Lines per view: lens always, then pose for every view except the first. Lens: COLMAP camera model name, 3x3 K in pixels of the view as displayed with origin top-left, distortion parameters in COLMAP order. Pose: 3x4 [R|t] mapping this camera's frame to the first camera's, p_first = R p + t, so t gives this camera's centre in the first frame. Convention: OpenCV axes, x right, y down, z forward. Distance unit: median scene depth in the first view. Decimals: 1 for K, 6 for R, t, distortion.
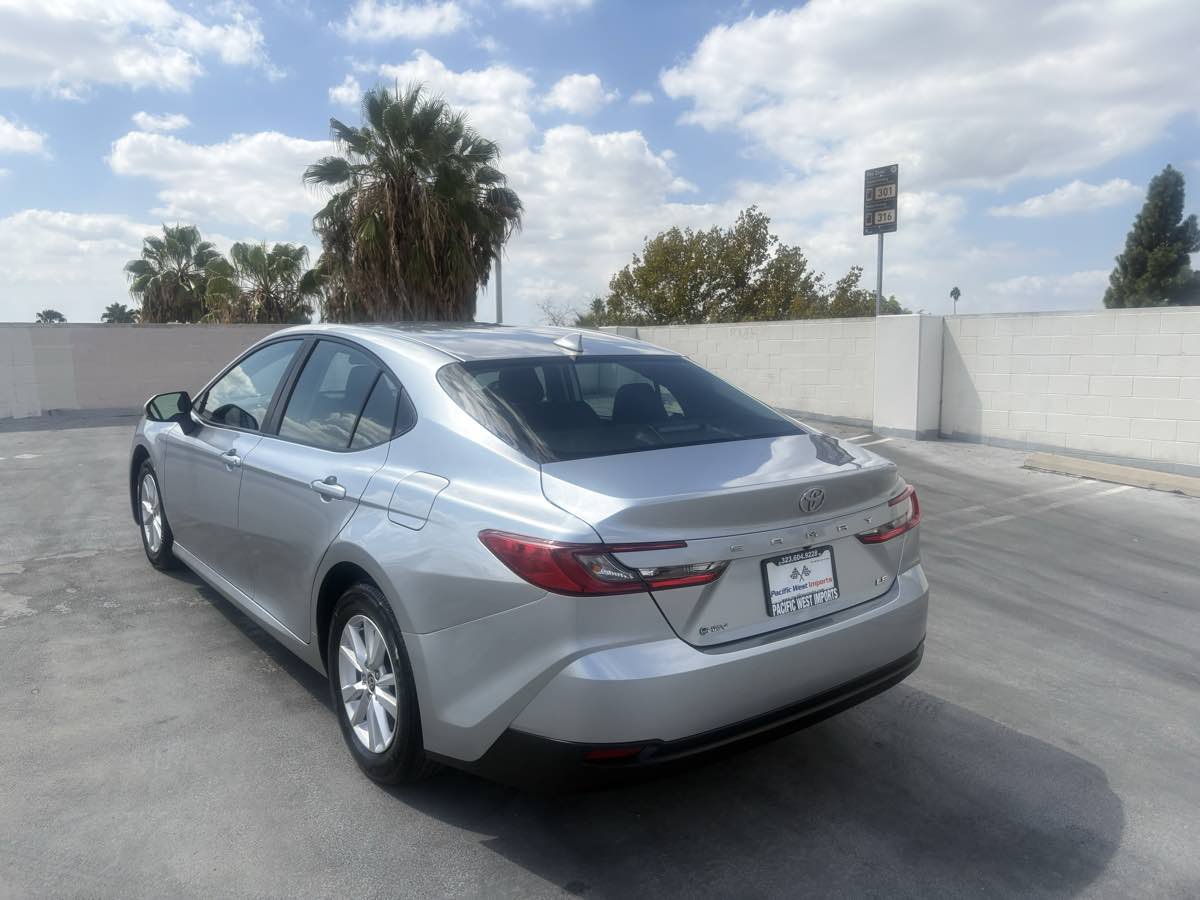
lens RADIAL K [[910.5, 0, 587.6], [0, 910.5, 433.9], [0, 0, 1]] dist [0.012256, -0.007669]
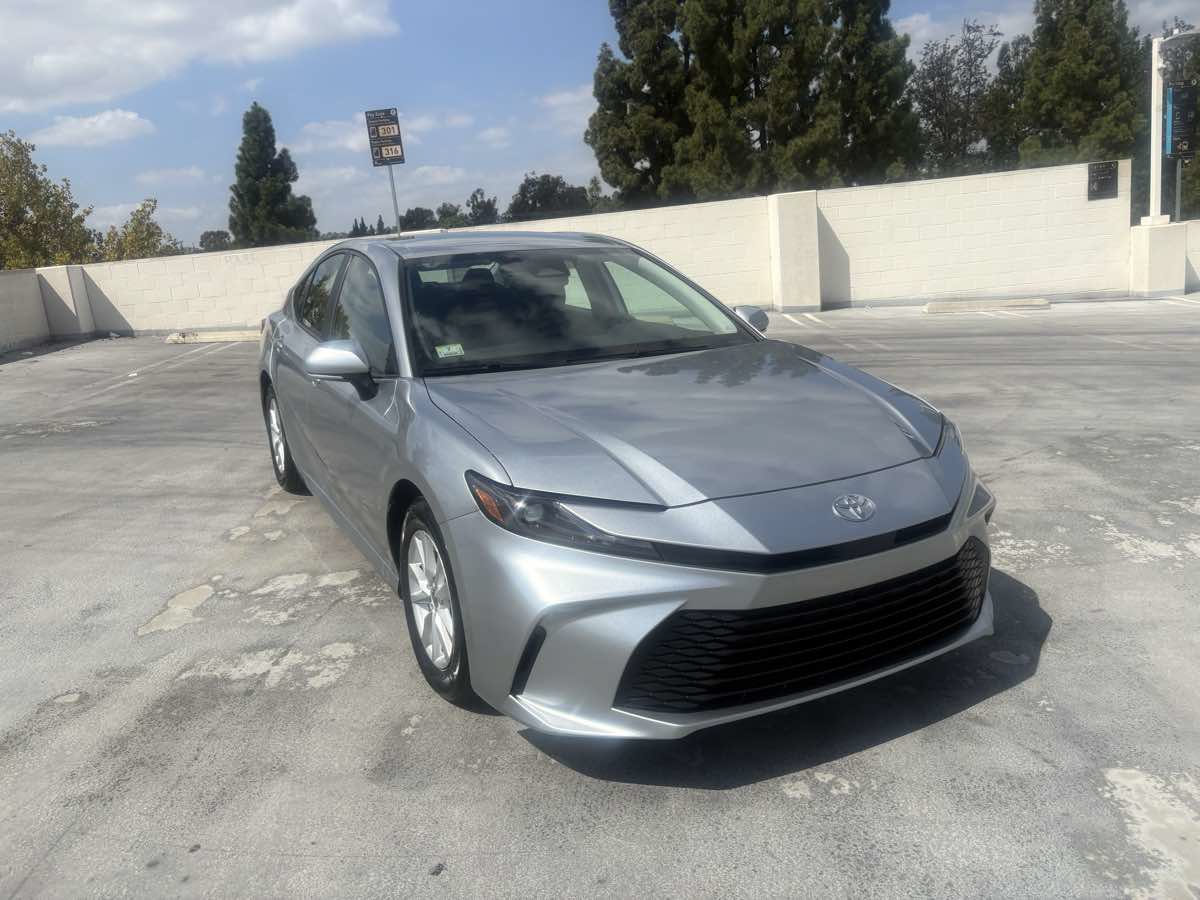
lens RADIAL K [[909.5, 0, 579.2], [0, 909.5, 429.9], [0, 0, 1]] dist [0.035067, -0.051447]
pose [[0.600366, -0.222235, 0.768227, -0.079596], [0.170763, 0.974082, 0.148335, -0.001725], [-0.781282, 0.042130, 0.622755, 0.007673]]
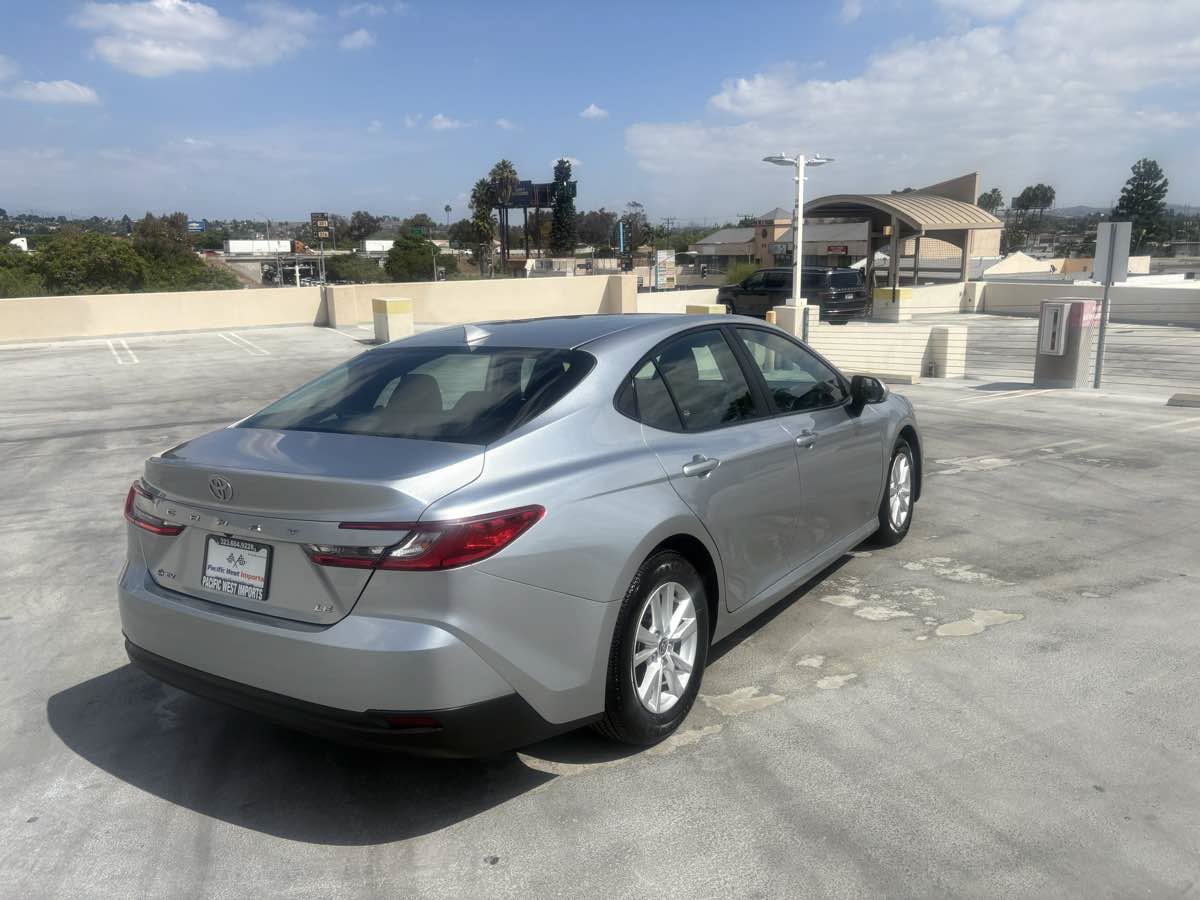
lens RADIAL K [[917.0, 0, 600.0], [0, 917.0, 450.0], [0, 0, 1]] dist [0.012858, -0.010789]
pose [[-0.990831, -0.010967, 0.134661, -0.042182], [0.030786, 0.952153, 0.304067, -0.015766], [-0.131553, 0.305425, -0.943085, 0.105942]]
